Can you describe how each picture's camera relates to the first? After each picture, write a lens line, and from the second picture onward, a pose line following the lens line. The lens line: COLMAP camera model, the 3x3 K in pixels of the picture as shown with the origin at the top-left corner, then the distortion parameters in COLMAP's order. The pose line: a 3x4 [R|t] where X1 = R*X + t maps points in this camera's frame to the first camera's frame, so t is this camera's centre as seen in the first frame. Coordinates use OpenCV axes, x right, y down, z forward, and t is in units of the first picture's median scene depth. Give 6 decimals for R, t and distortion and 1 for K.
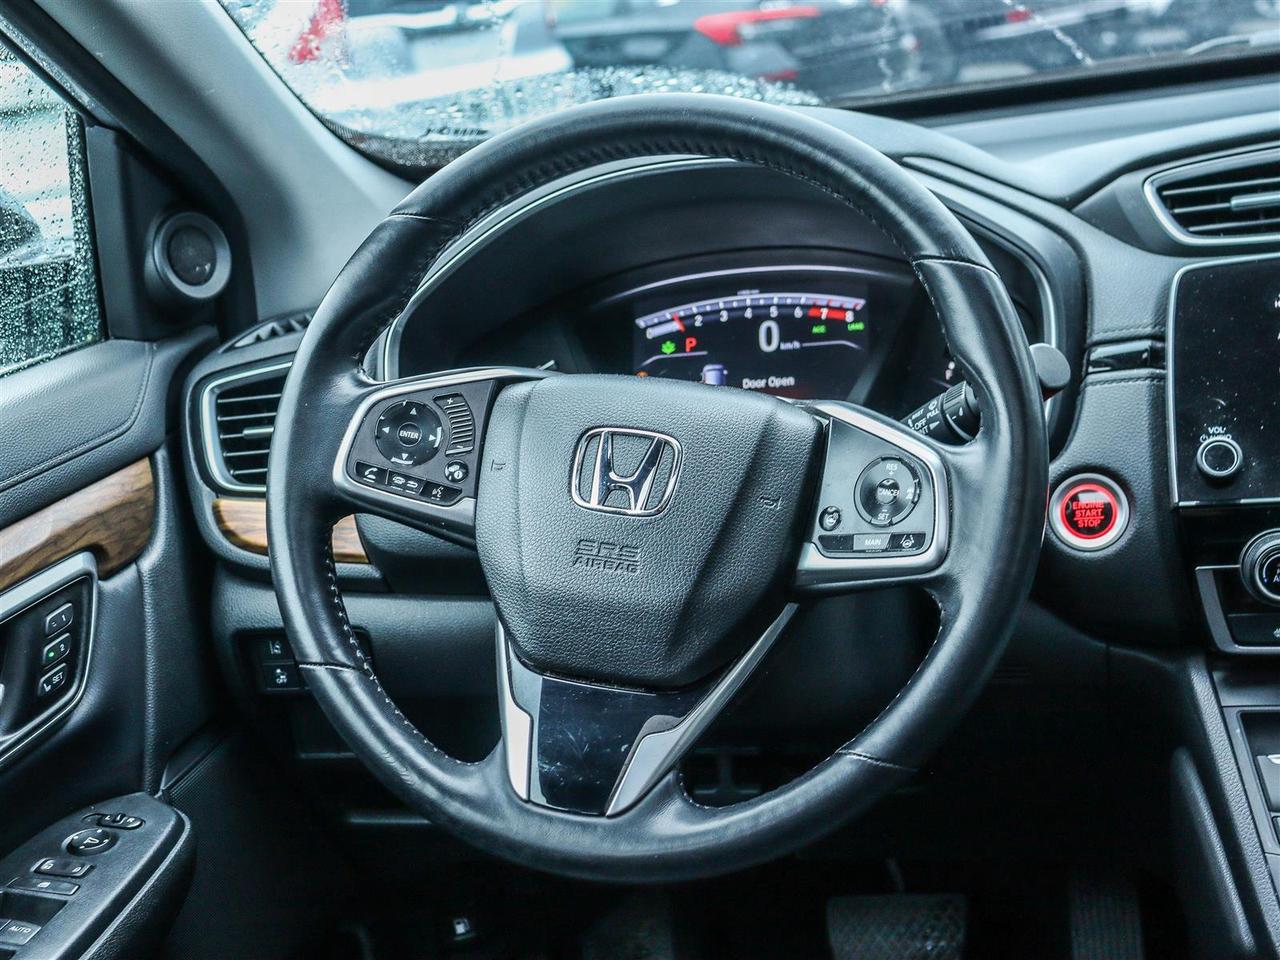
lens RADIAL K [[1685.8, 0, 640.0], [0, 1685.8, 480.0], [0, 0, 1]] dist [-0.045600, 0.087248]
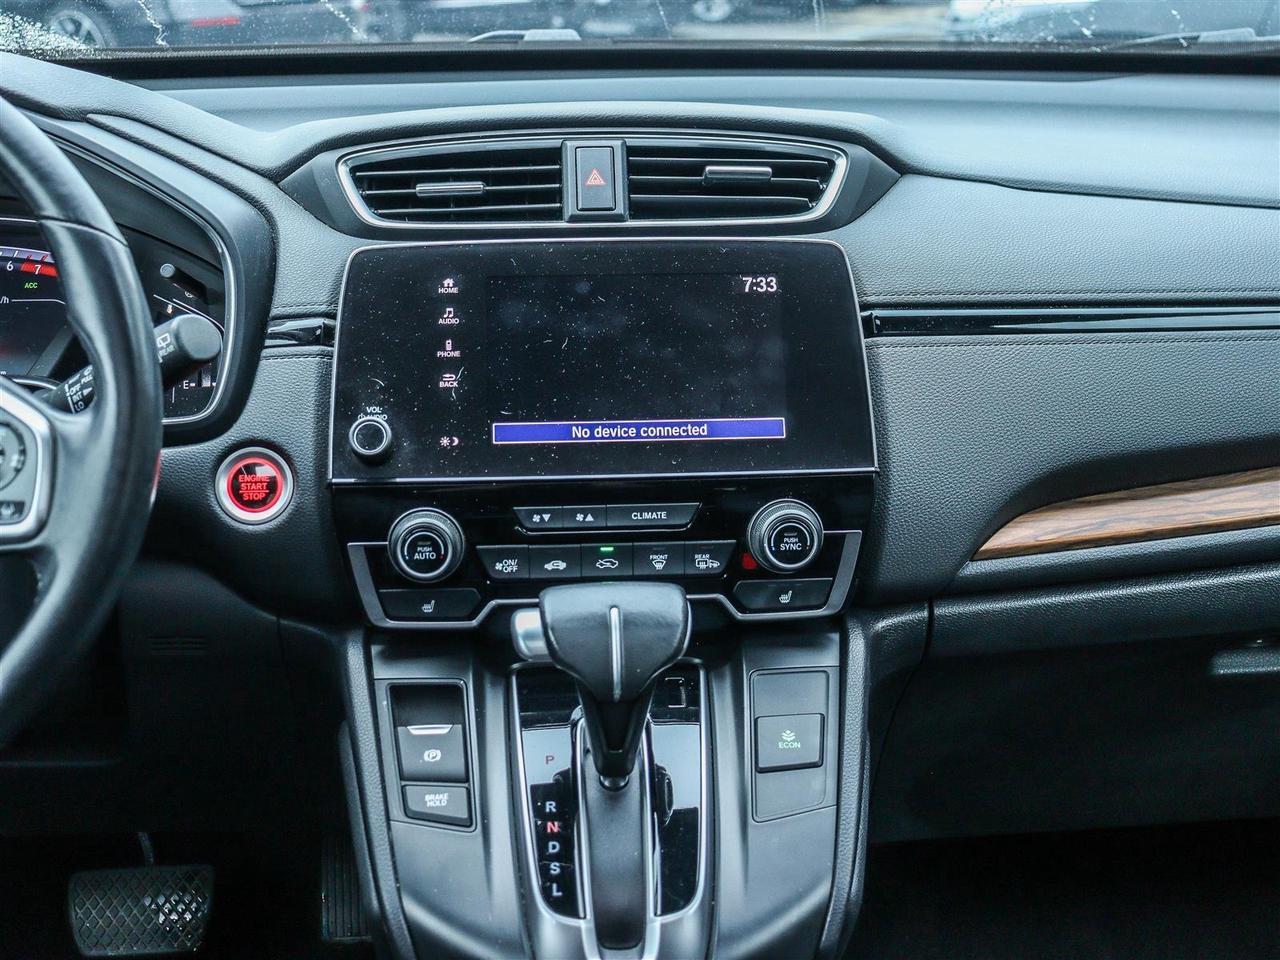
lens RADIAL K [[1685.8, 0, 640.0], [0, 1685.8, 480.0], [0, 0, 1]] dist [-0.045600, 0.087248]
pose [[0.947527, 0.034290, 0.317832, 0.161536], [-0.040988, 0.999056, 0.014410, -0.007844], [-0.317038, -0.026681, 0.948038, -0.024347]]
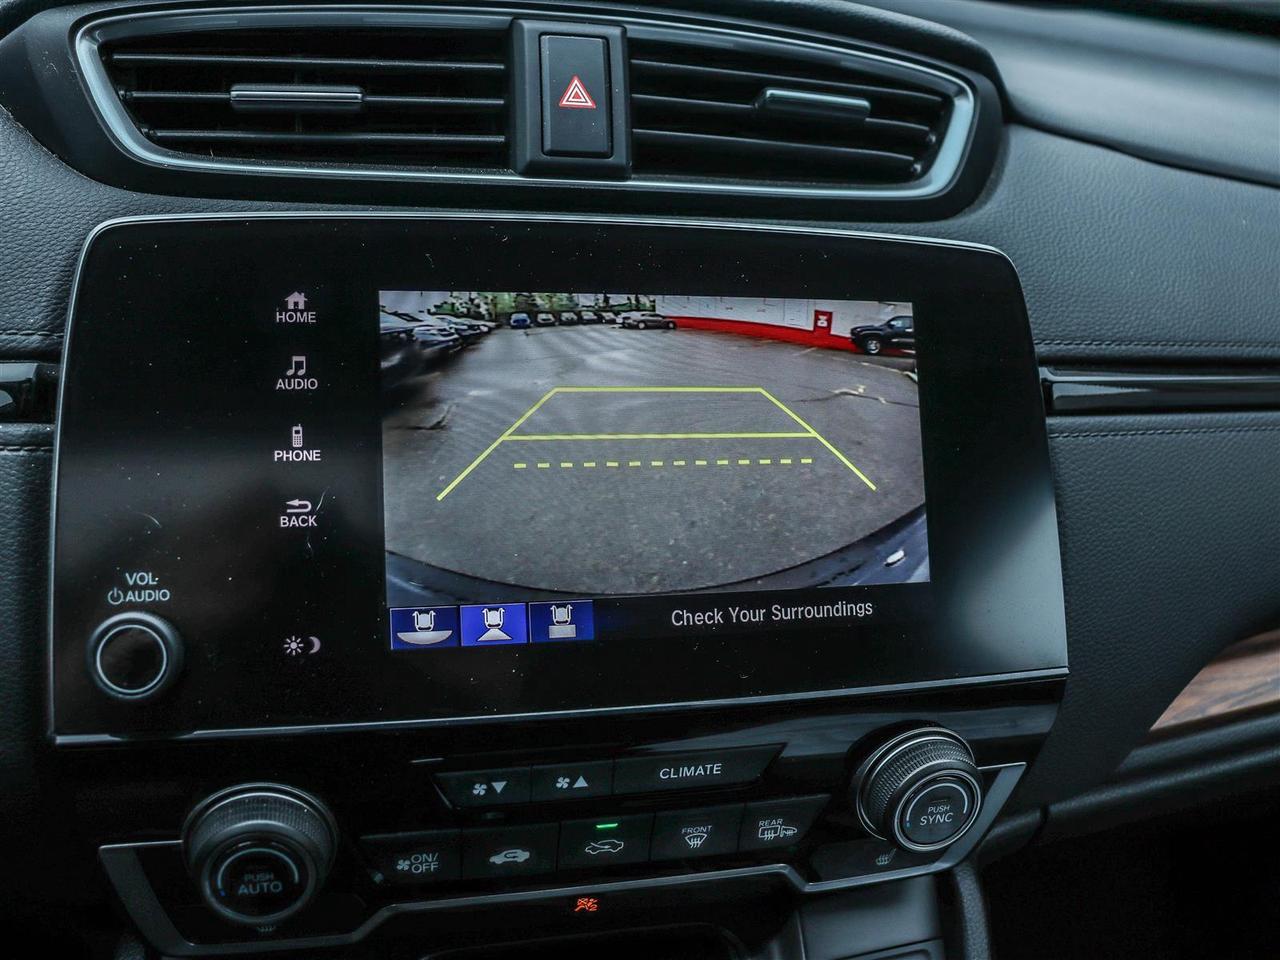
lens RADIAL K [[1160.0, 0, 640.0], [0, 1160.0, 480.0], [0, 0, 1]] dist [-0.181875, 0.146975]
pose [[0.859288, -0.013578, 0.511311, 0.282620], [-0.092078, 0.979210, 0.180746, -0.122058], [-0.503135, -0.202394, 0.840174, 0.617967]]
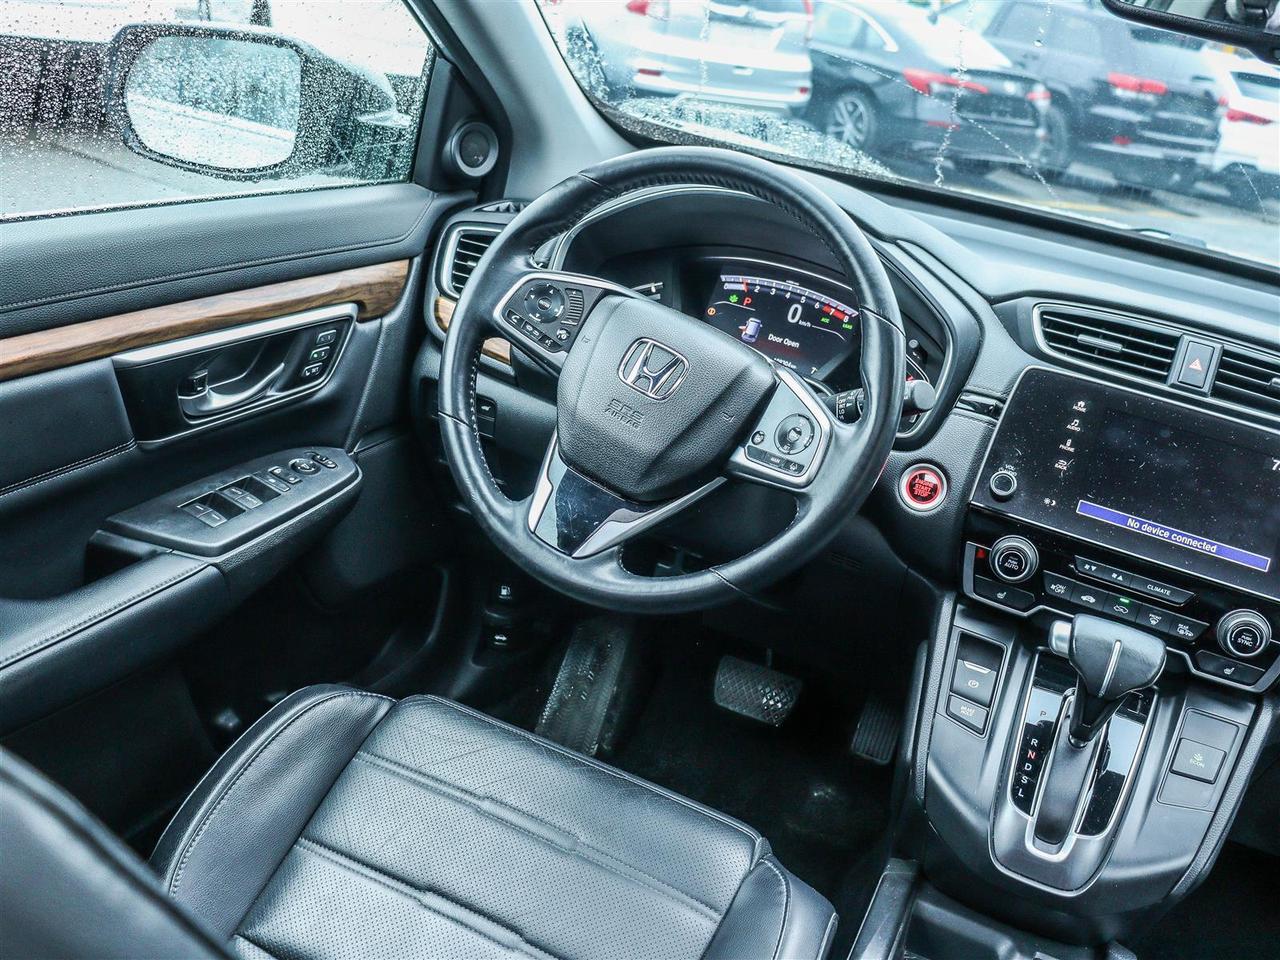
lens RADIAL K [[1160.0, 0, 640.0], [0, 1160.0, 480.0], [0, 0, 1]] dist [-0.181875, 0.146975]
pose [[0.936998, 0.342825, -0.067128, 0.080257], [-0.331640, 0.933340, 0.137448, -0.047942], [0.109773, -0.106526, 0.988232, -0.124117]]
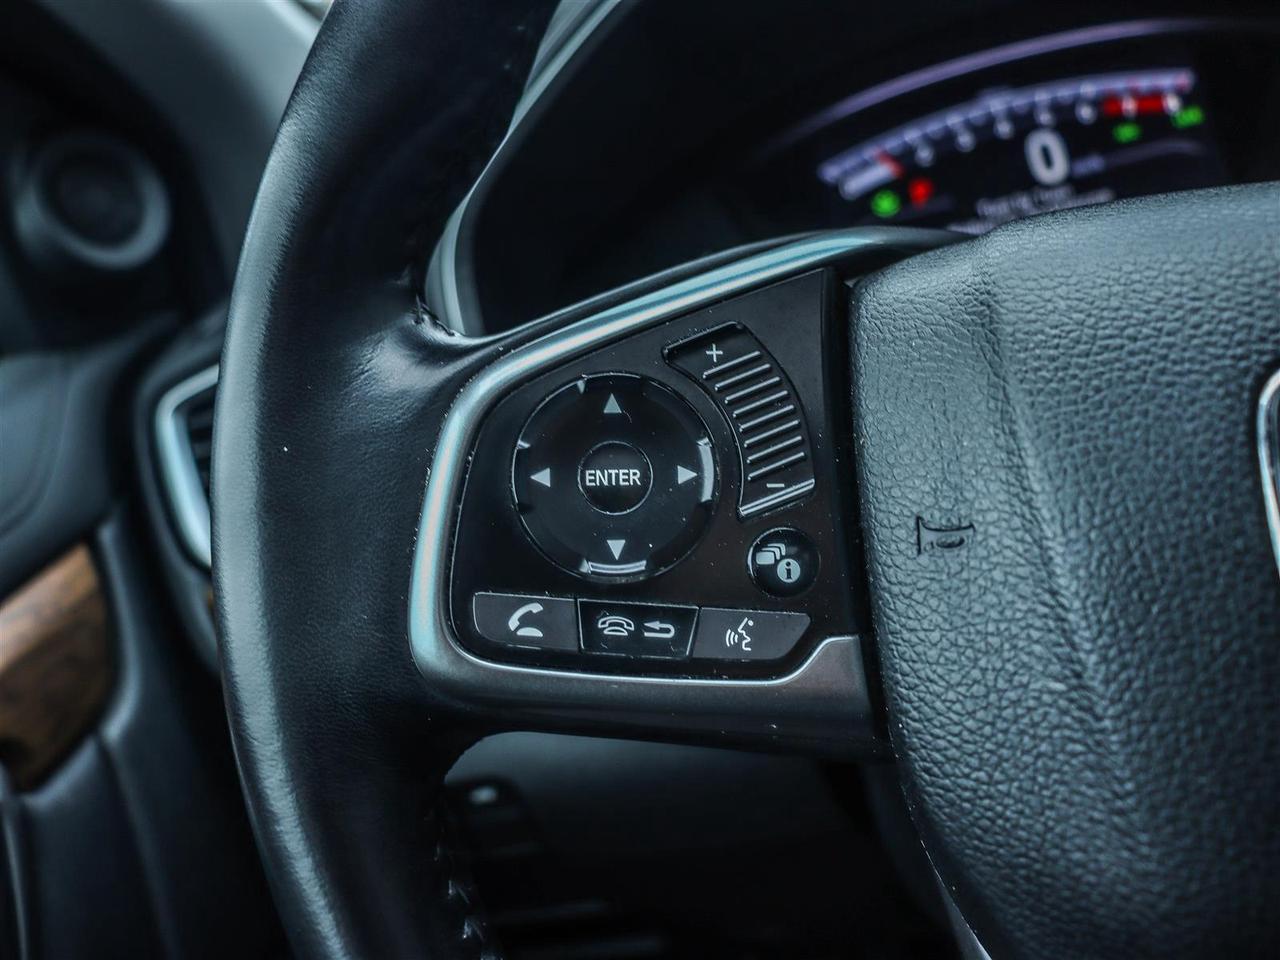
lens RADIAL K [[1160.0, 0, 640.0], [0, 1160.0, 480.0], [0, 0, 1]] dist [-0.181875, 0.146975]
pose [[0.981303, -0.189756, 0.032195, -0.127082], [0.186189, 0.978294, 0.090962, -0.041985], [-0.048756, -0.083267, 0.995334, 0.707971]]
